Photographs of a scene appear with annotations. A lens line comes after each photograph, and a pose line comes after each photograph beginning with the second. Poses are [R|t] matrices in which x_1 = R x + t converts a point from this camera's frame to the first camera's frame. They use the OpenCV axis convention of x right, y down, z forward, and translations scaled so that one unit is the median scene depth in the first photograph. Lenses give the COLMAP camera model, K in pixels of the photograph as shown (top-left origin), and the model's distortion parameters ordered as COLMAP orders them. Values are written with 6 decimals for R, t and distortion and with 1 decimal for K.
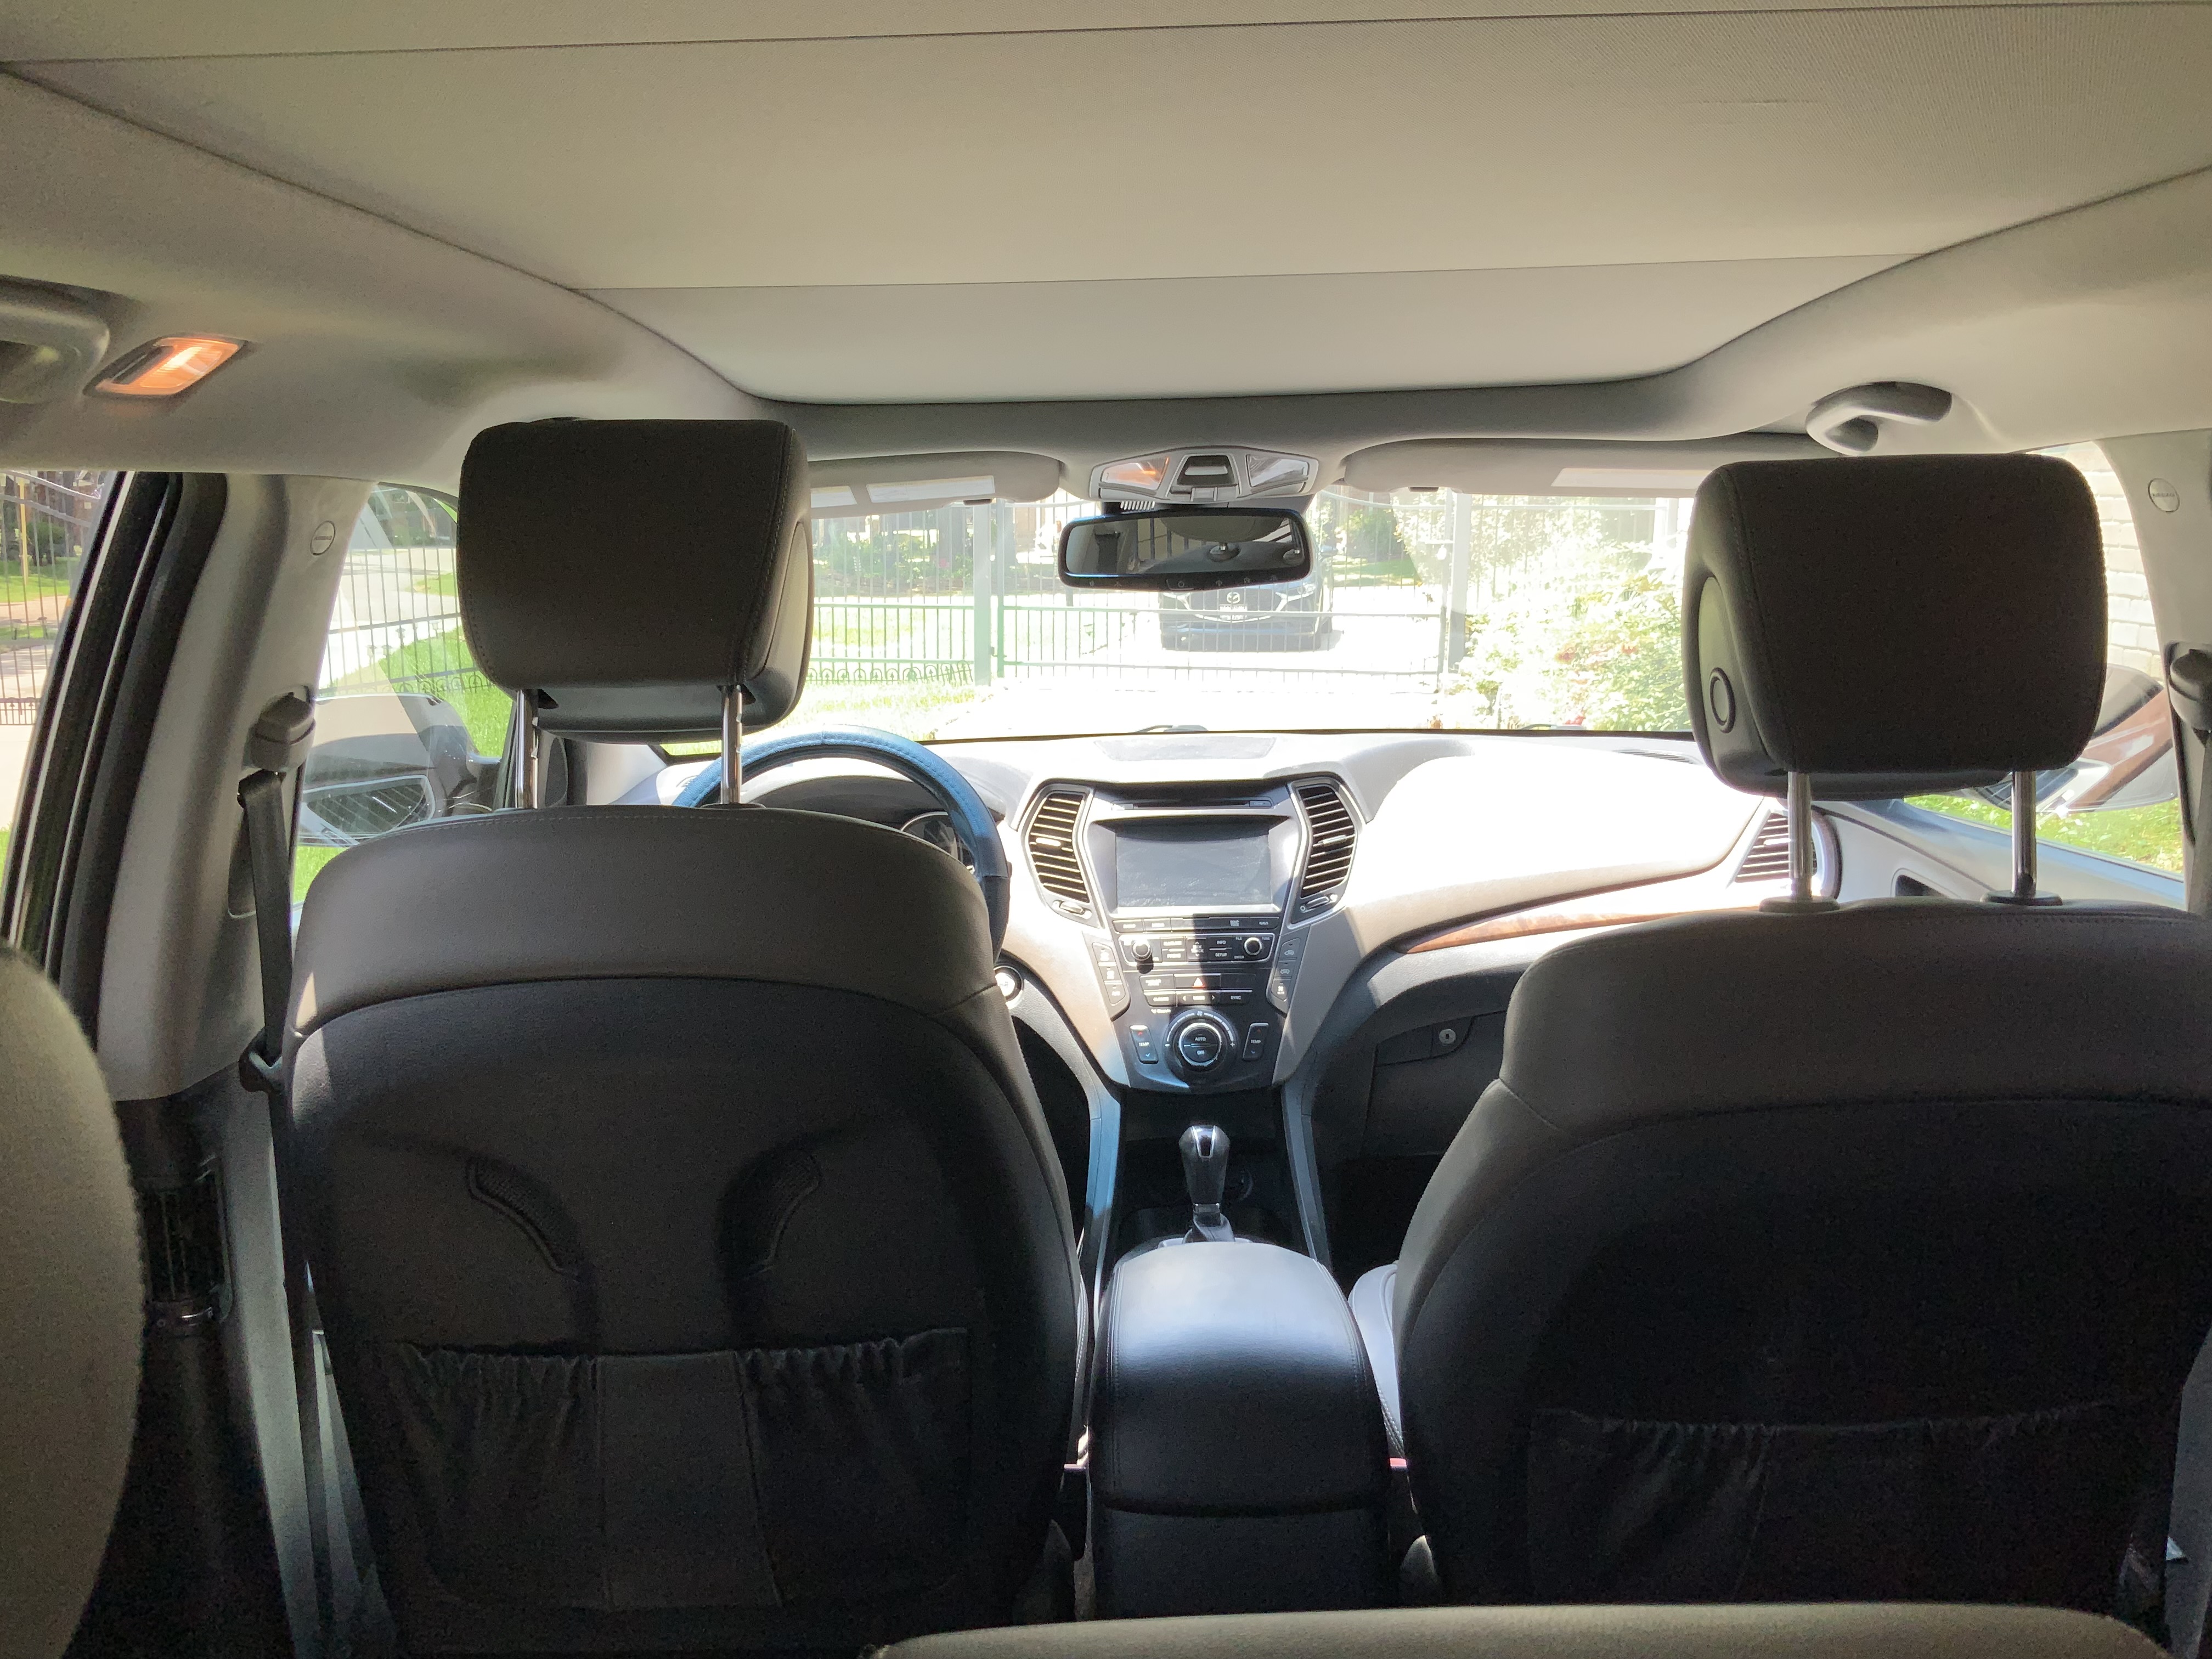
lens RADIAL K [[1831.1, 0, 1111.4], [0, 1831.1, 835.5], [0, 0, 1]] dist [0.122059, -0.251076]
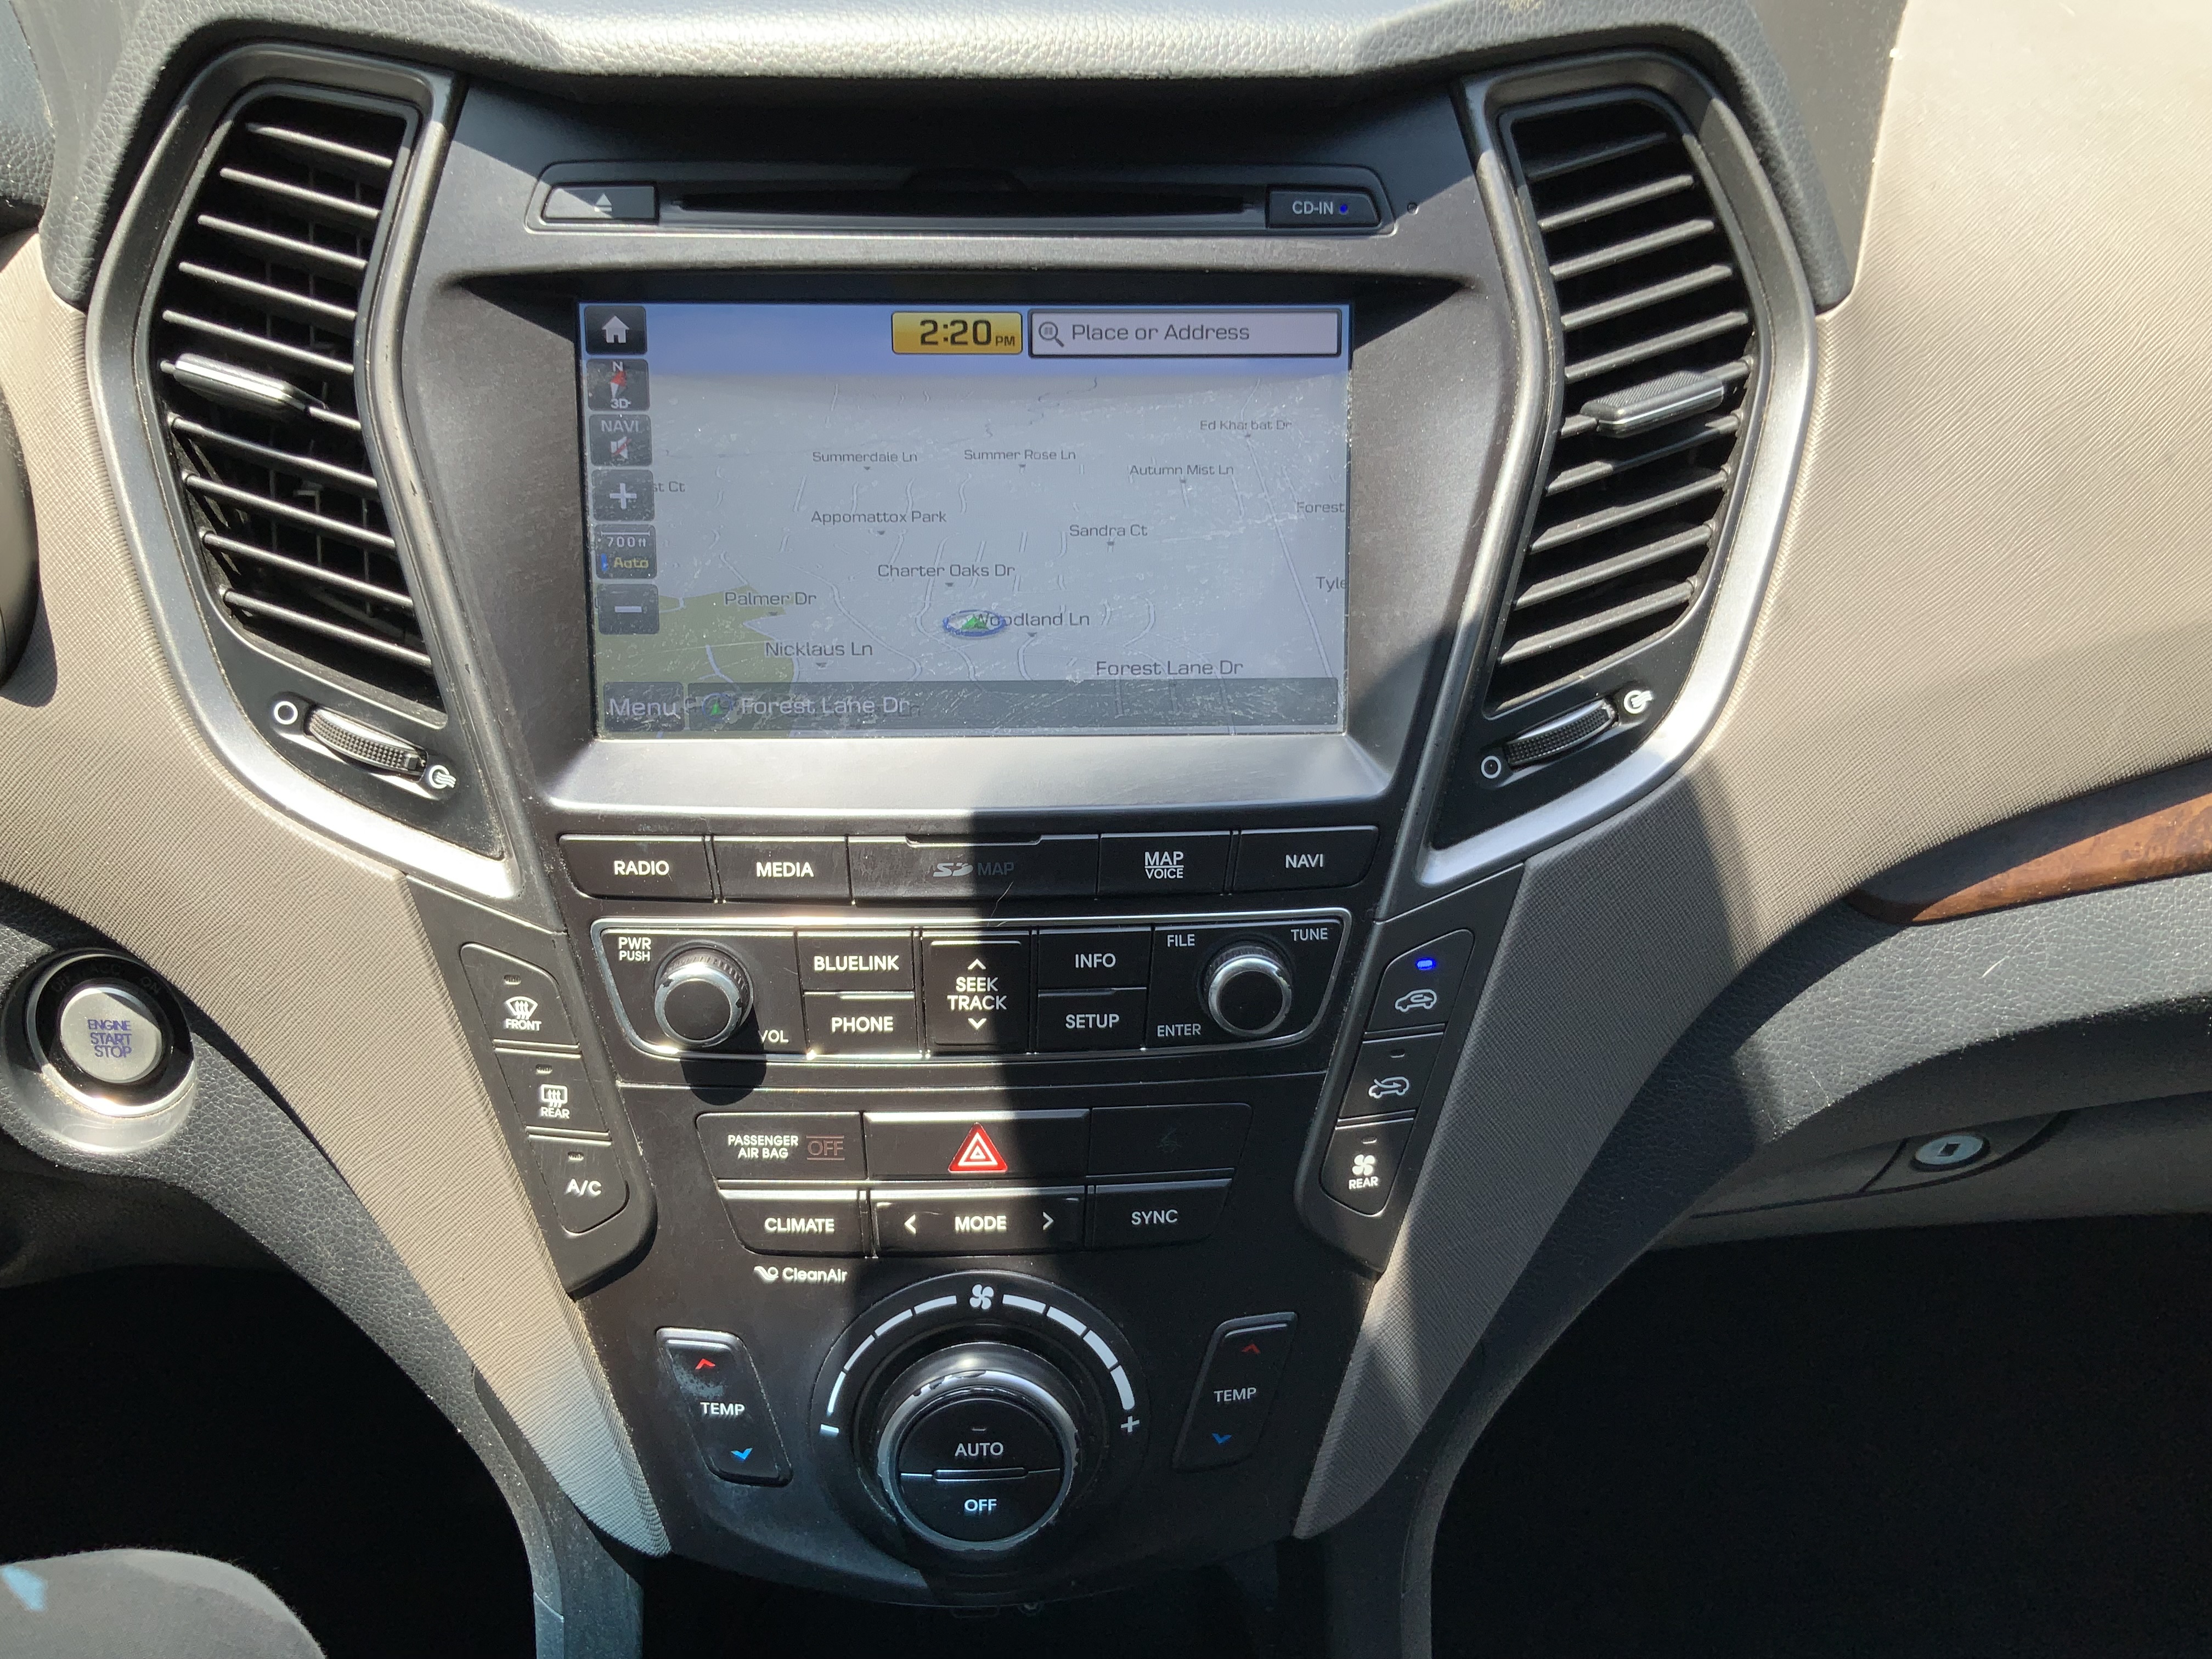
lens RADIAL K [[1831.1, 0, 1111.4], [0, 1831.1, 835.5], [0, 0, 1]] dist [0.122059, -0.251076]
pose [[0.997687, 0.007578, 0.067557, 0.047112], [-0.037196, 0.892667, 0.449179, -0.045904], [-0.056902, -0.450653, 0.890884, 0.811373]]
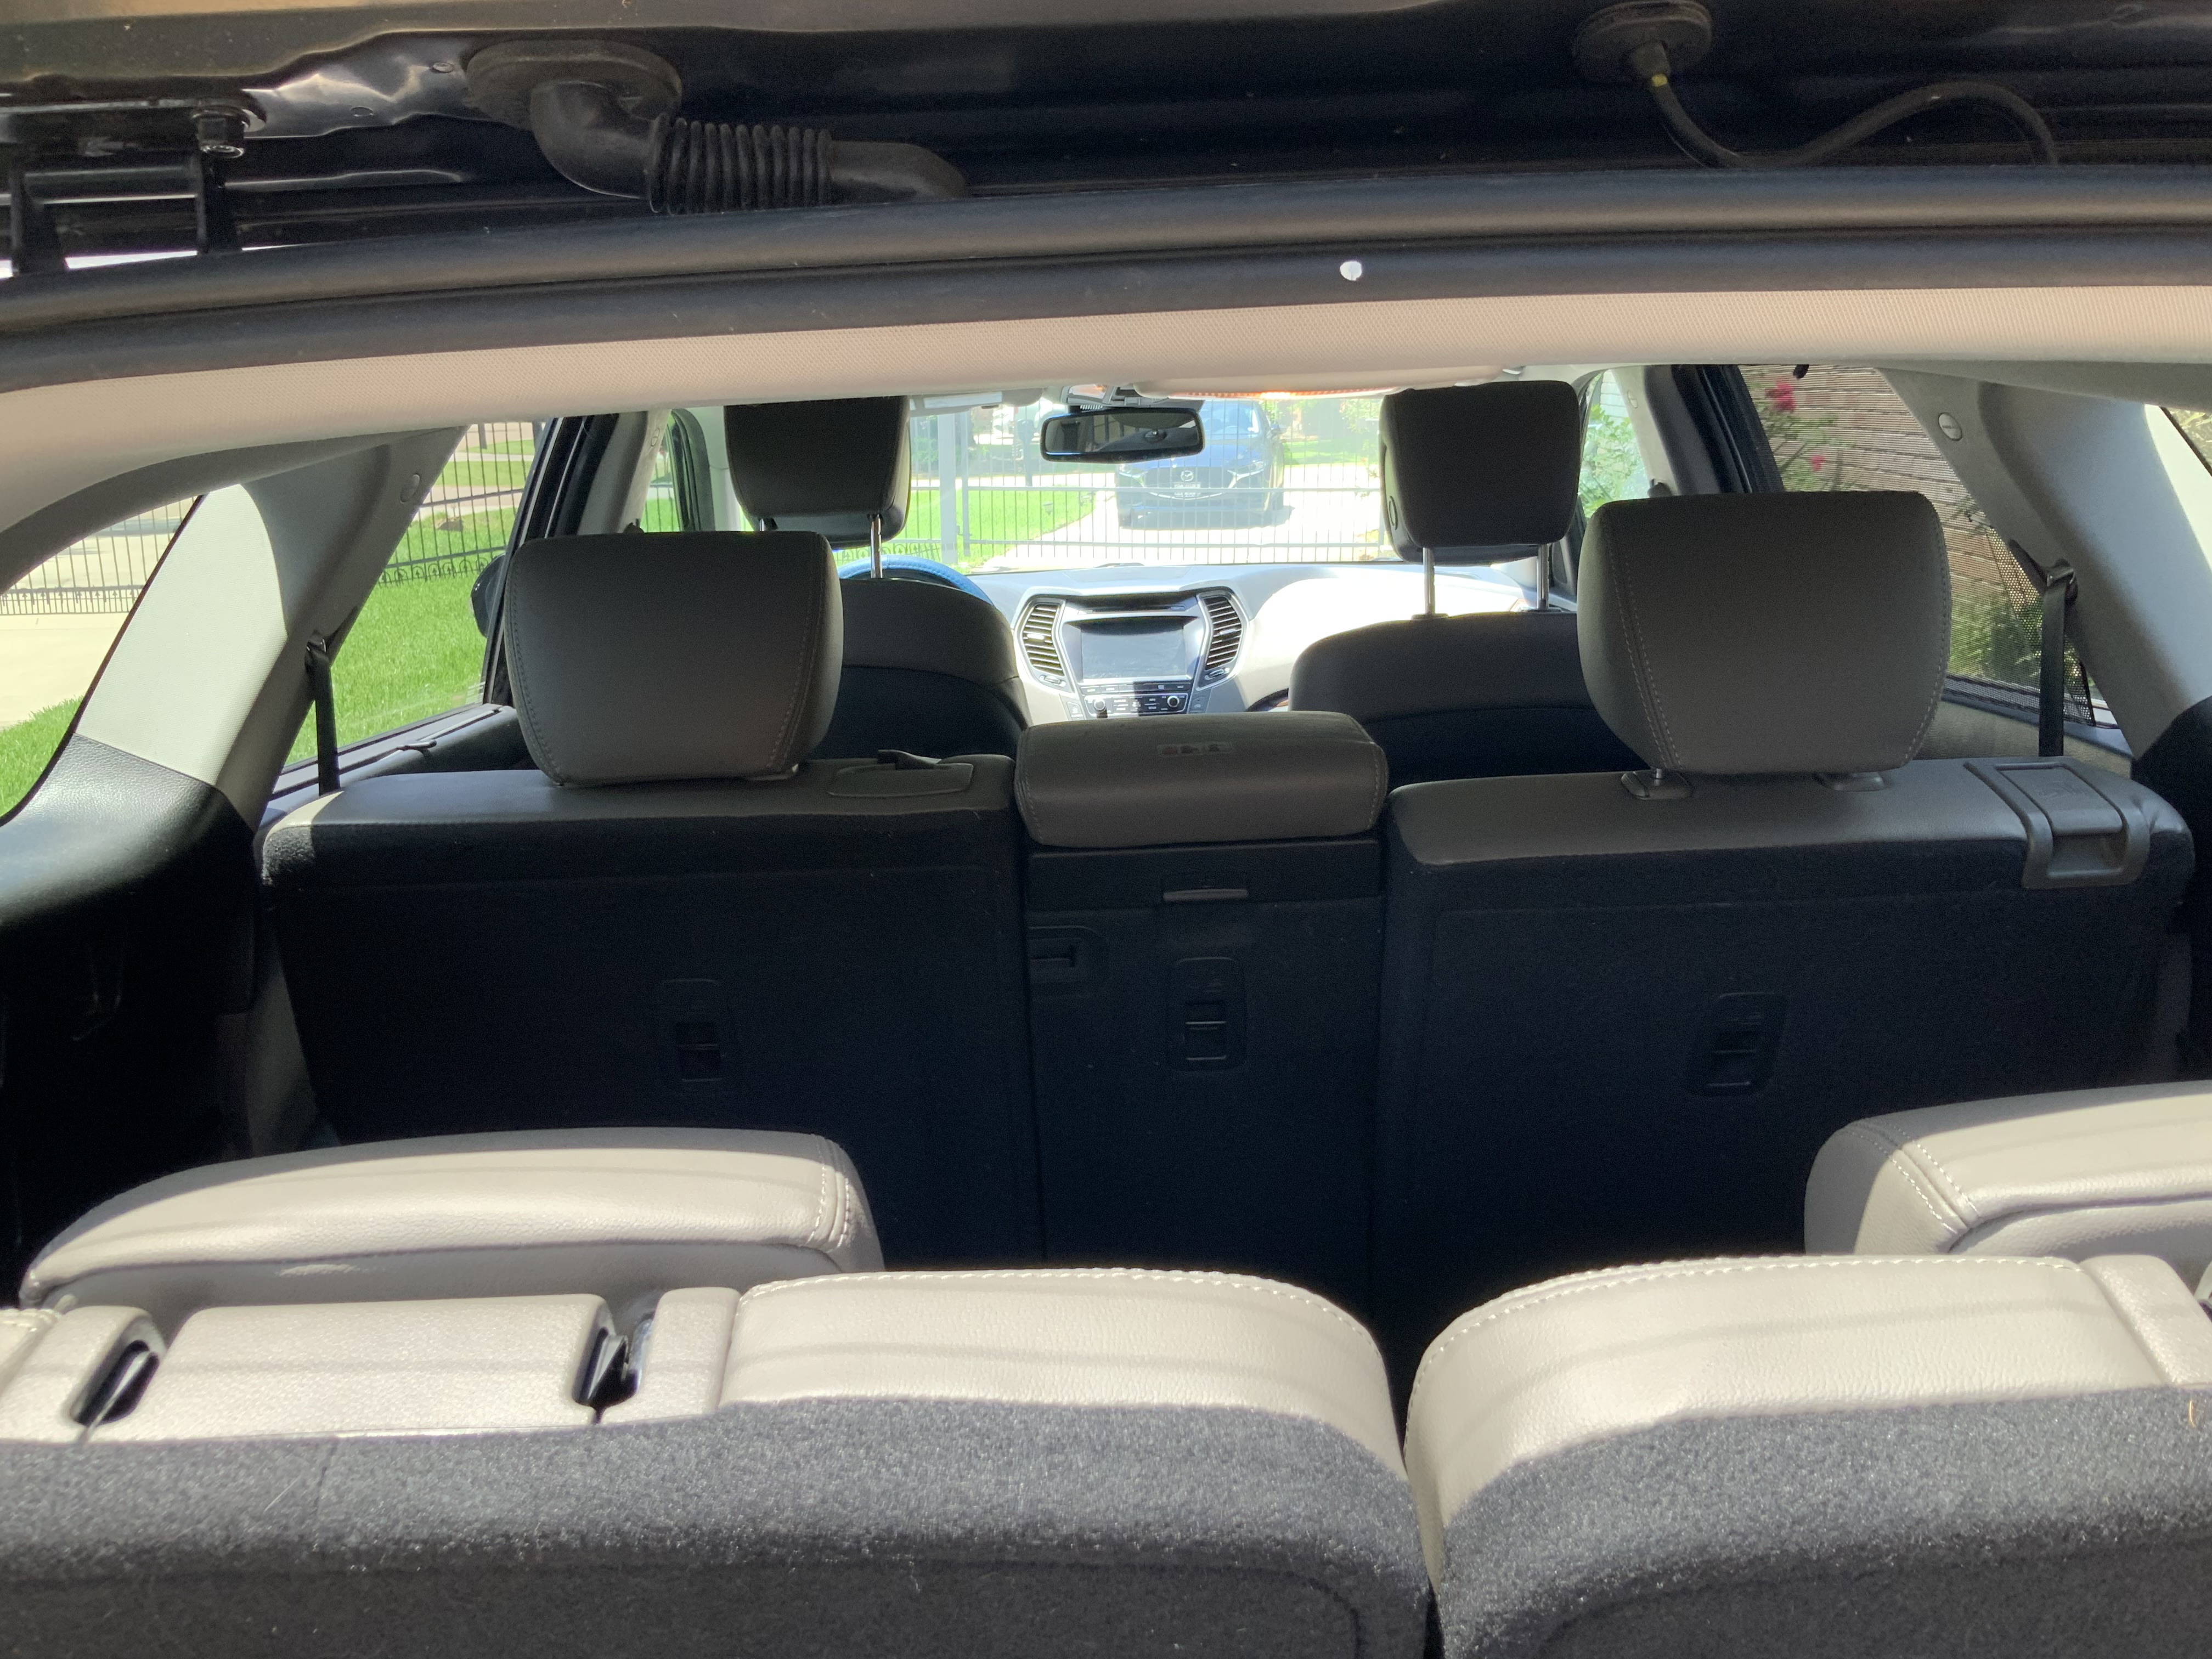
lens RADIAL K [[1831.1, 0, 1111.4], [0, 1831.1, 835.5], [0, 0, 1]] dist [0.122059, -0.251076]
pose [[0.999648, -0.018179, 0.019308, -0.004793], [0.016940, 0.997901, 0.062506, 0.074086], [-0.020404, -0.062157, 0.997858, -0.502128]]
